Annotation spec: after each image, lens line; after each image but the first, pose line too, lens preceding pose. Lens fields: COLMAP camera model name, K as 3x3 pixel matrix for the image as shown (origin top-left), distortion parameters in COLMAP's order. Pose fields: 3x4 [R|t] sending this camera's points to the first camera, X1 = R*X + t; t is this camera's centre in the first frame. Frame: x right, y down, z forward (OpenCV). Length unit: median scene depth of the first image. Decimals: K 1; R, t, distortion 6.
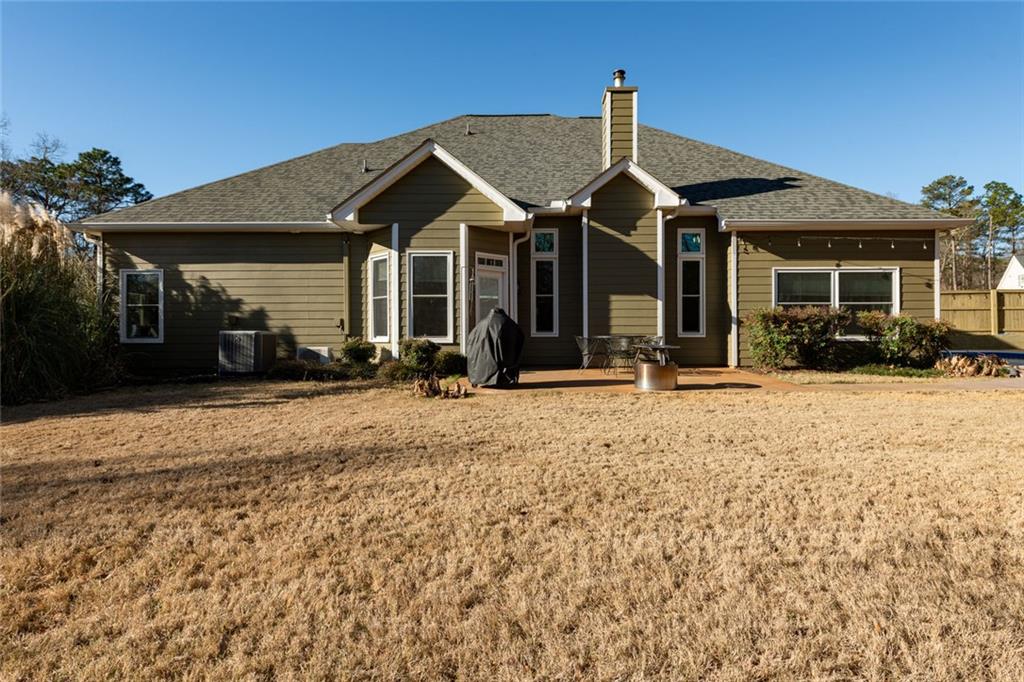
lens RADIAL K [[543.3, 0, 514.2], [0, 543.3, 334.0], [0, 0, 1]] dist [0.012967, 0.000887]
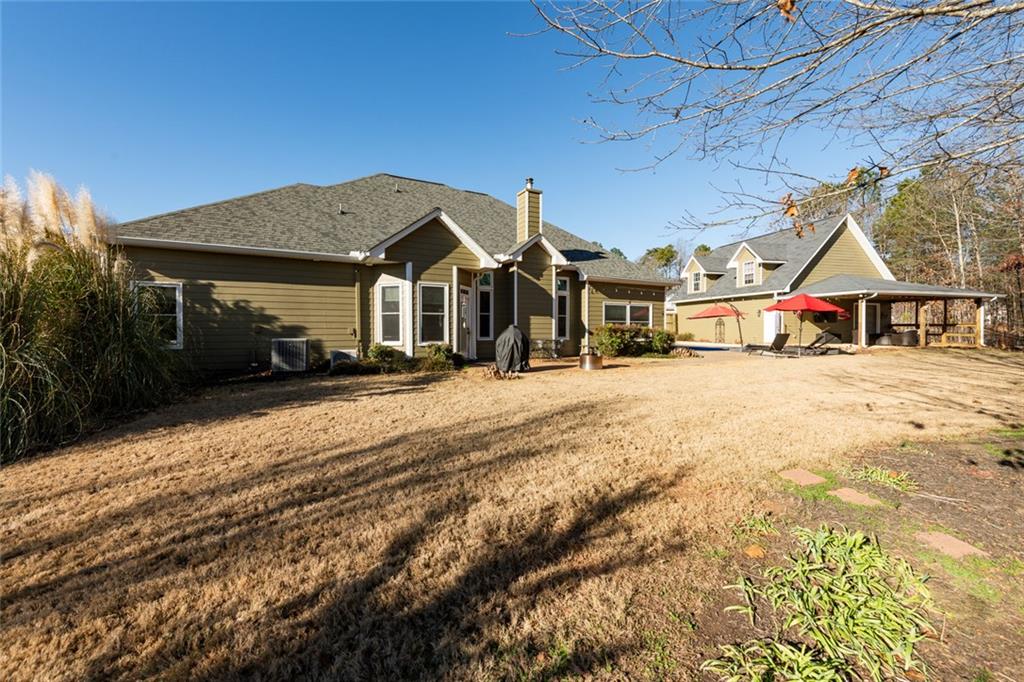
lens RADIAL K [[418.5, 0, 512.4], [0, 418.5, 341.6], [0, 0, 1]] dist [0.003037, -0.000121]
pose [[0.872536, -0.010100, 0.488445, -0.494599], [0.001582, 0.999839, 0.017848, -0.013730], [-0.488546, -0.014800, 0.872412, -0.087831]]
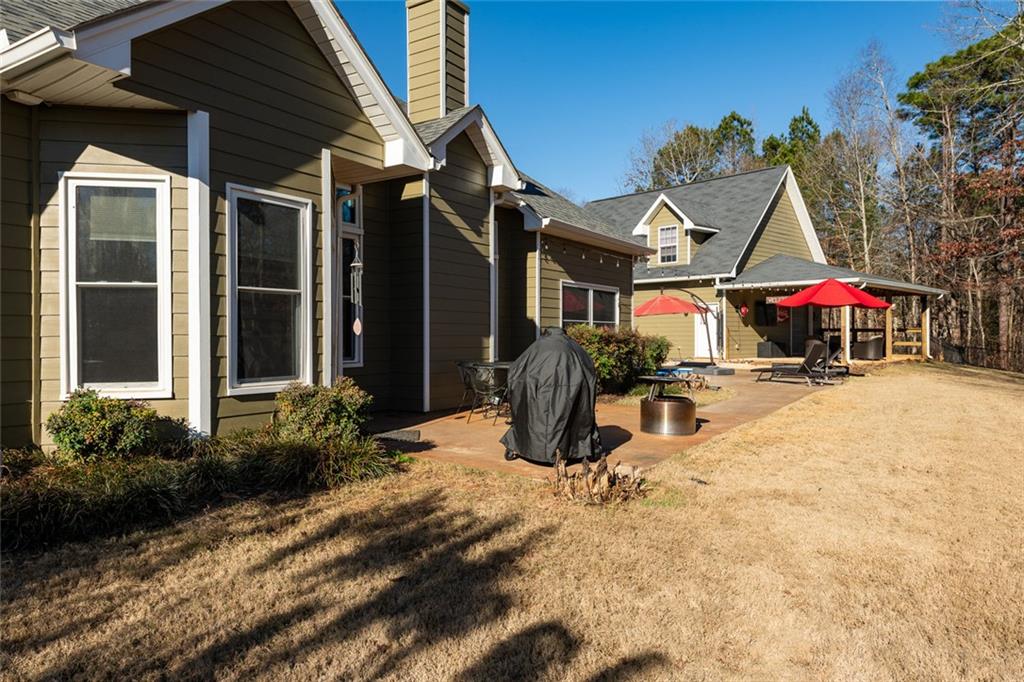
lens RADIAL K [[697.2, 0, 511.0], [0, 697.2, 344.4], [0, 0, 1]] dist [-0.001895, -0.004397]
pose [[0.529057, -0.007735, 0.848551, -0.520436], [0.007698, 0.999961, 0.004316, -0.023743], [-0.848551, 0.004249, 0.529096, 0.487468]]
